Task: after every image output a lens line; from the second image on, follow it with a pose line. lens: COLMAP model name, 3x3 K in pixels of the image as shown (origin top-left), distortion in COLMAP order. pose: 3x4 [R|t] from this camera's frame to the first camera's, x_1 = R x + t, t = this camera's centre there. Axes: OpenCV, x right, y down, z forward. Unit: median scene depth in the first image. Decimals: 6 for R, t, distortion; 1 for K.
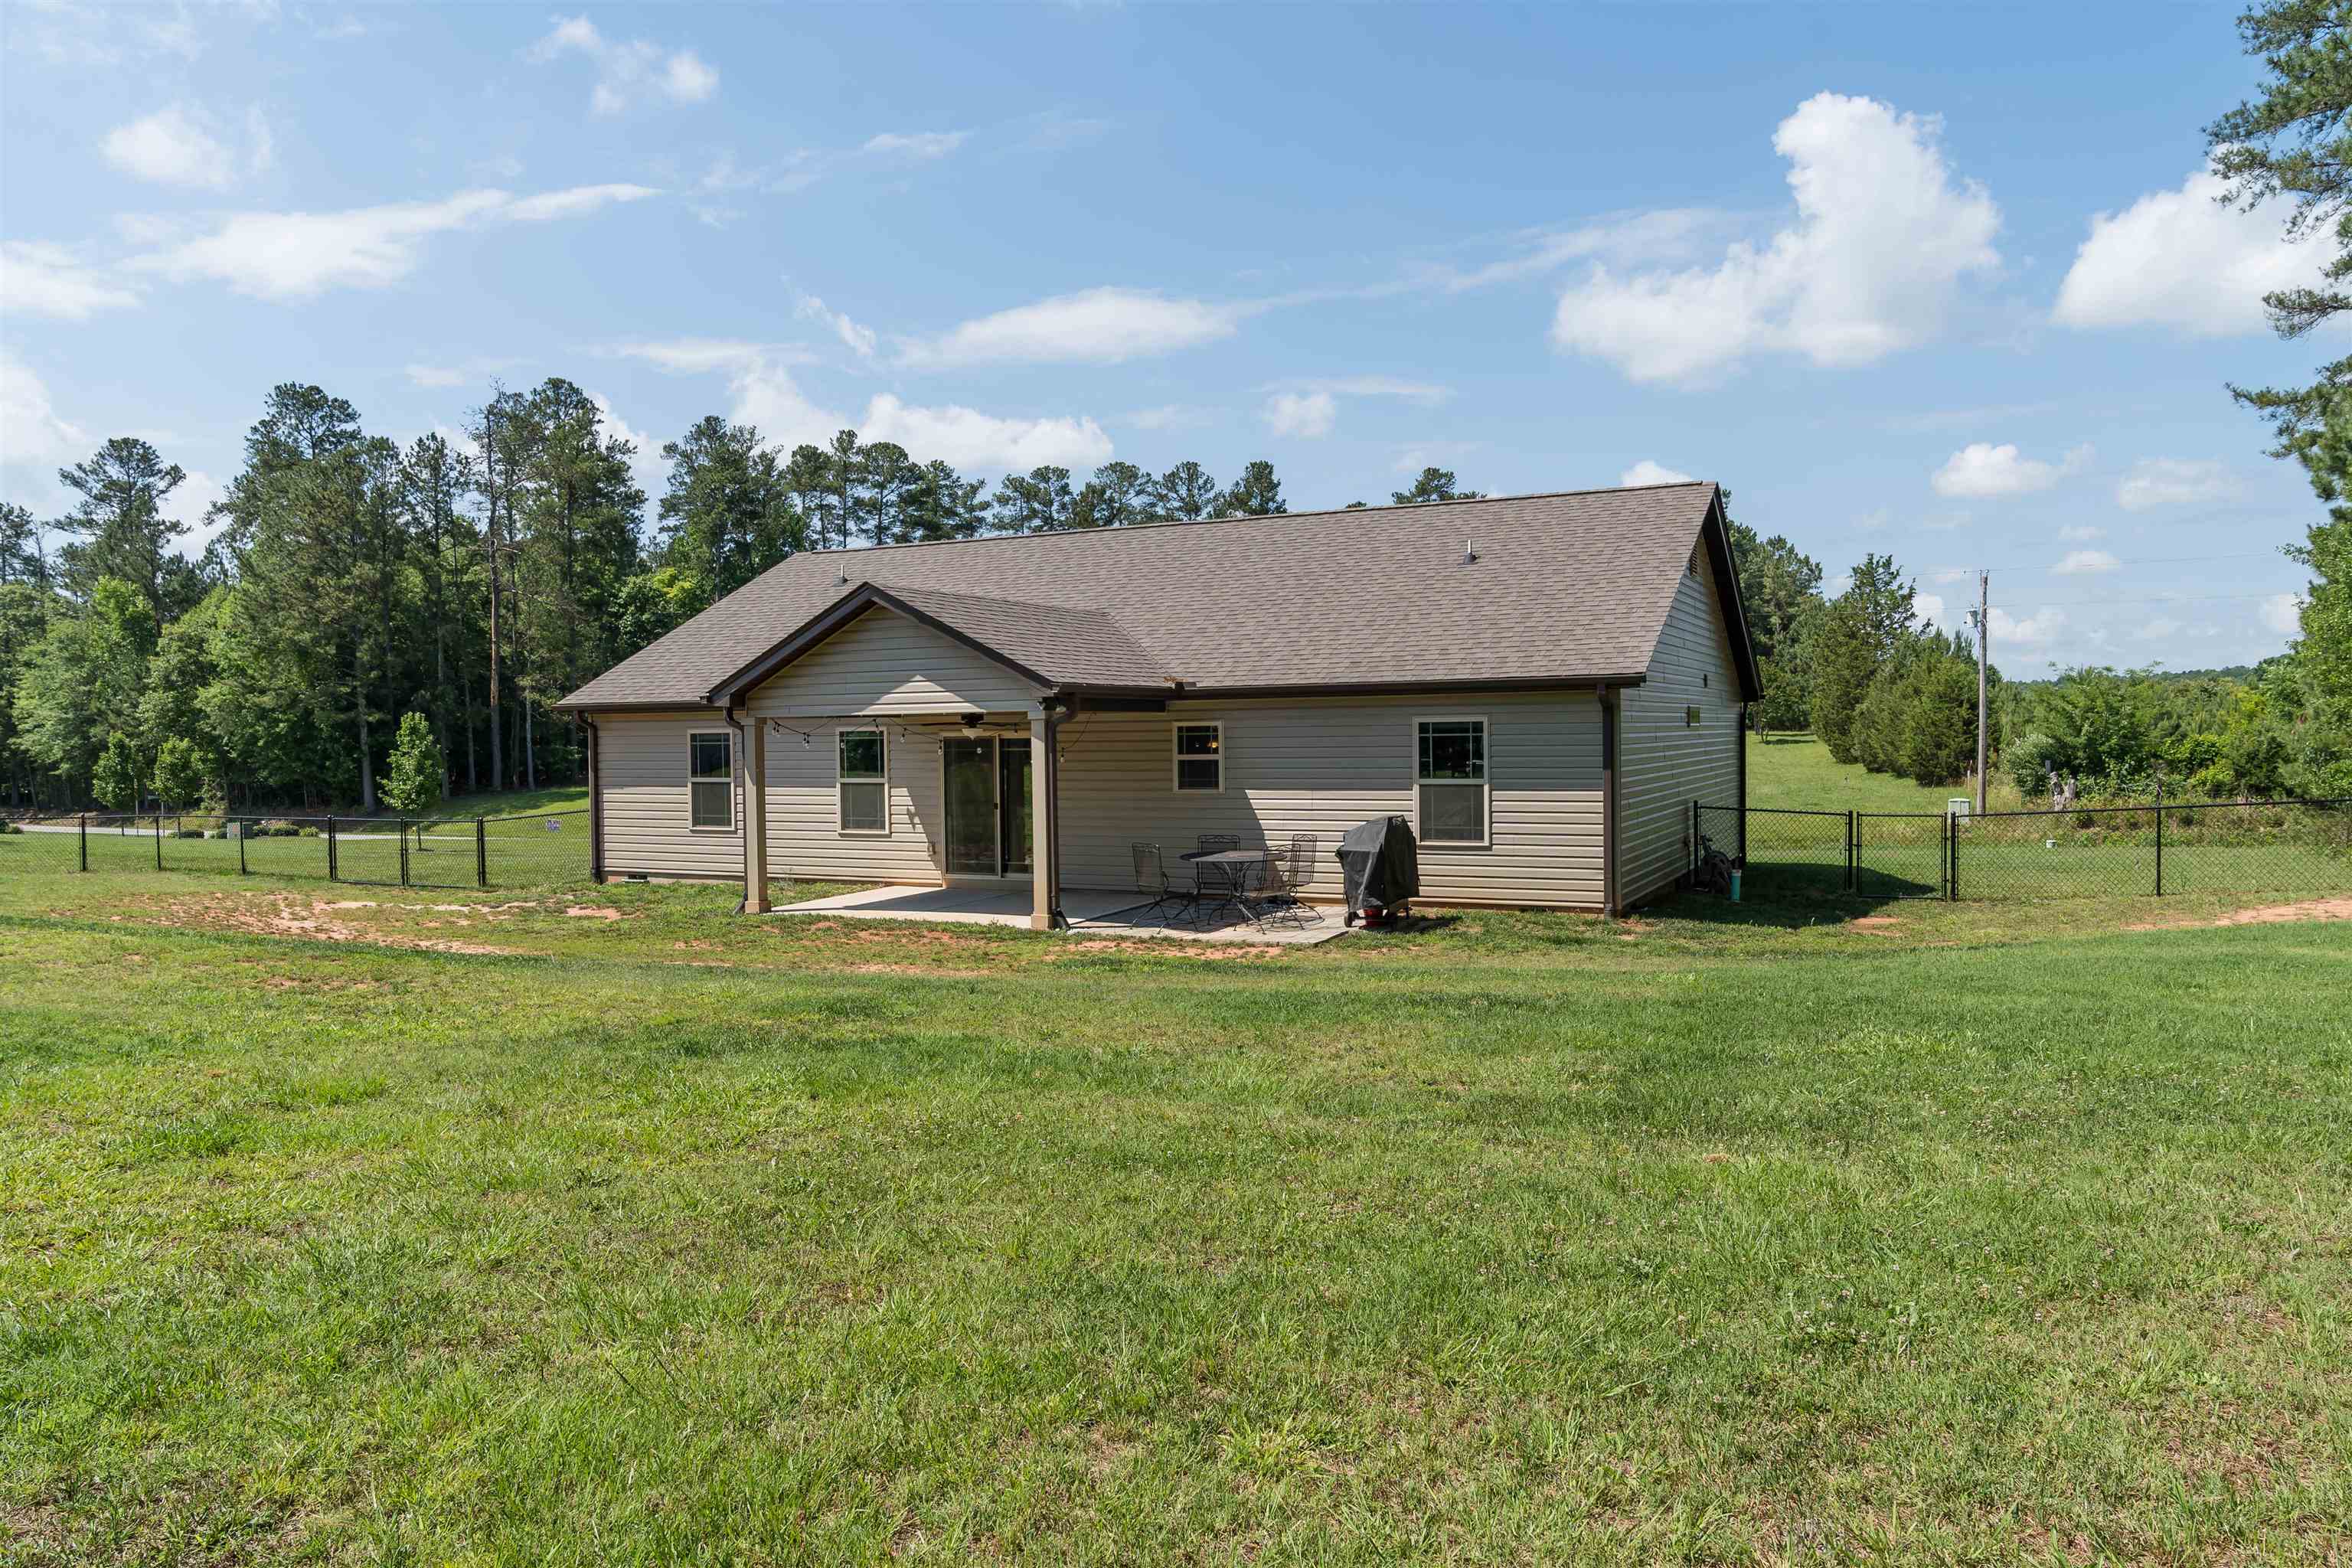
lens RADIAL K [[1642.9, 0, 1176.0], [0, 1642.9, 784.0], [0, 0, 1]] dist [0.026572, 0.002035]
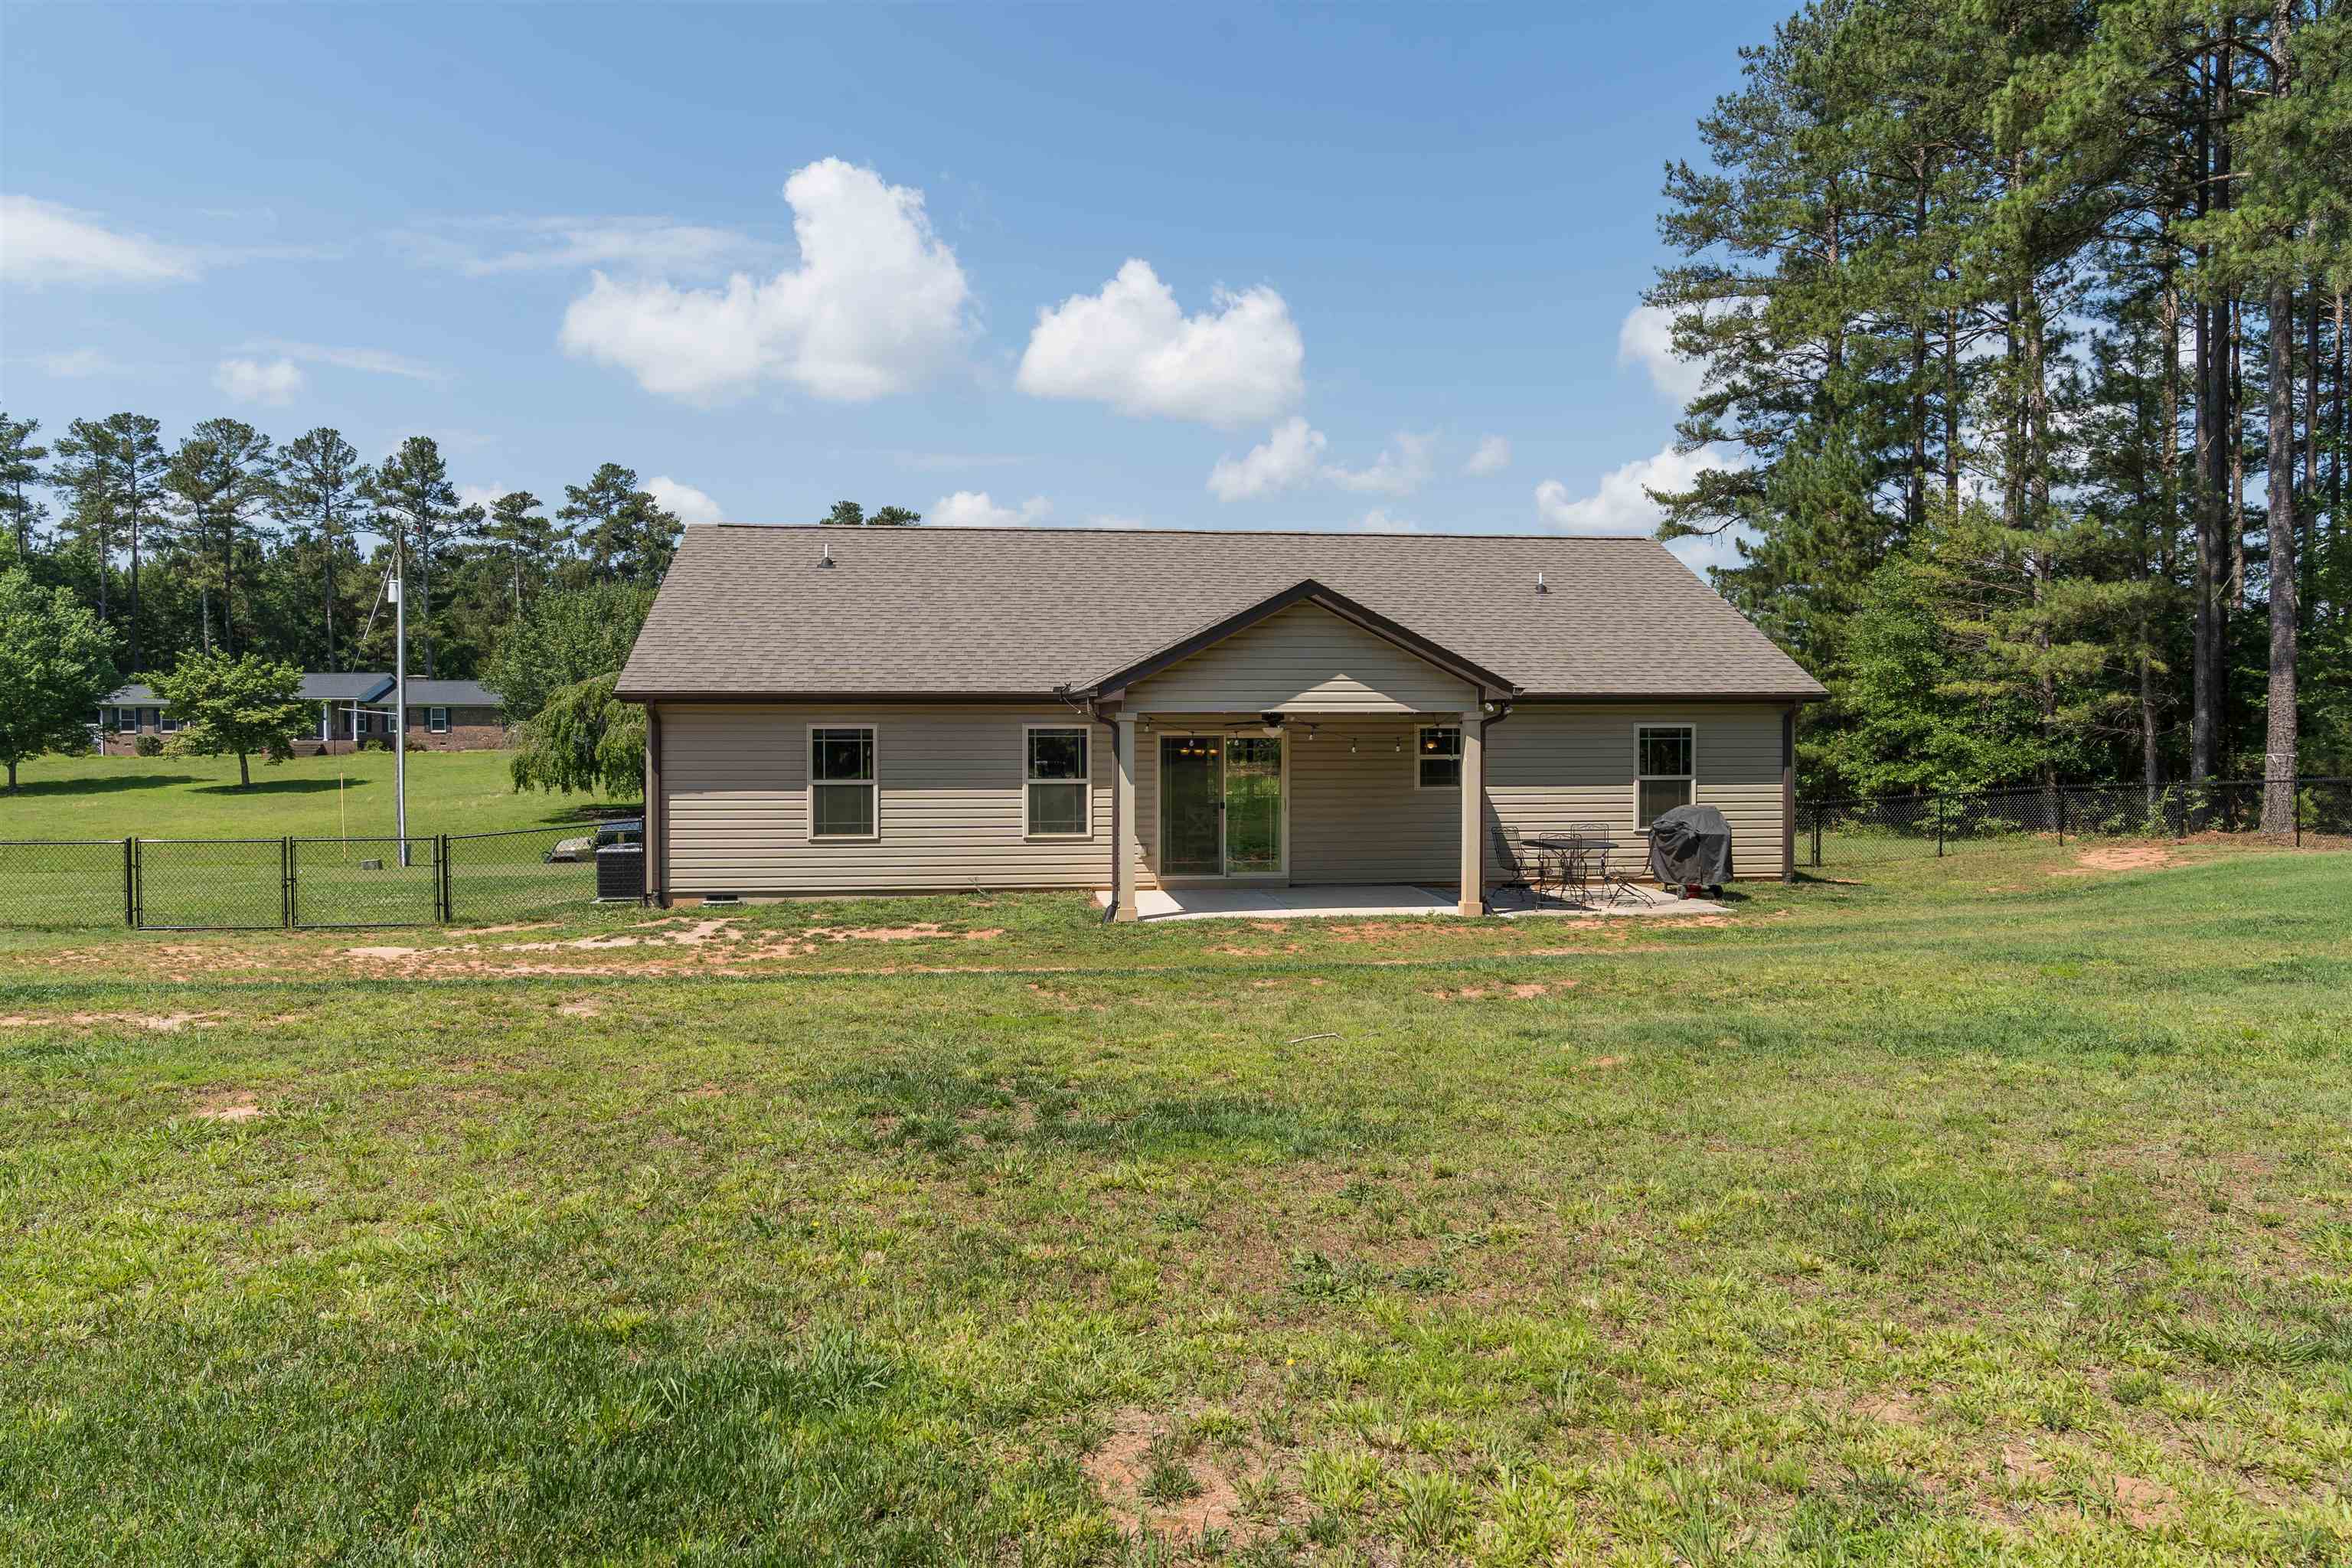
lens RADIAL K [[1612.3, 0, 1225.7], [0, 1612.3, 779.2], [0, 0, 1]] dist [-0.023567, 0.005645]
pose [[0.814805, -0.004536, 0.579718, -0.099648], [0.009440, 0.999941, -0.005444, 0.000390], [-0.579658, 0.009908, 0.814799, 0.029481]]
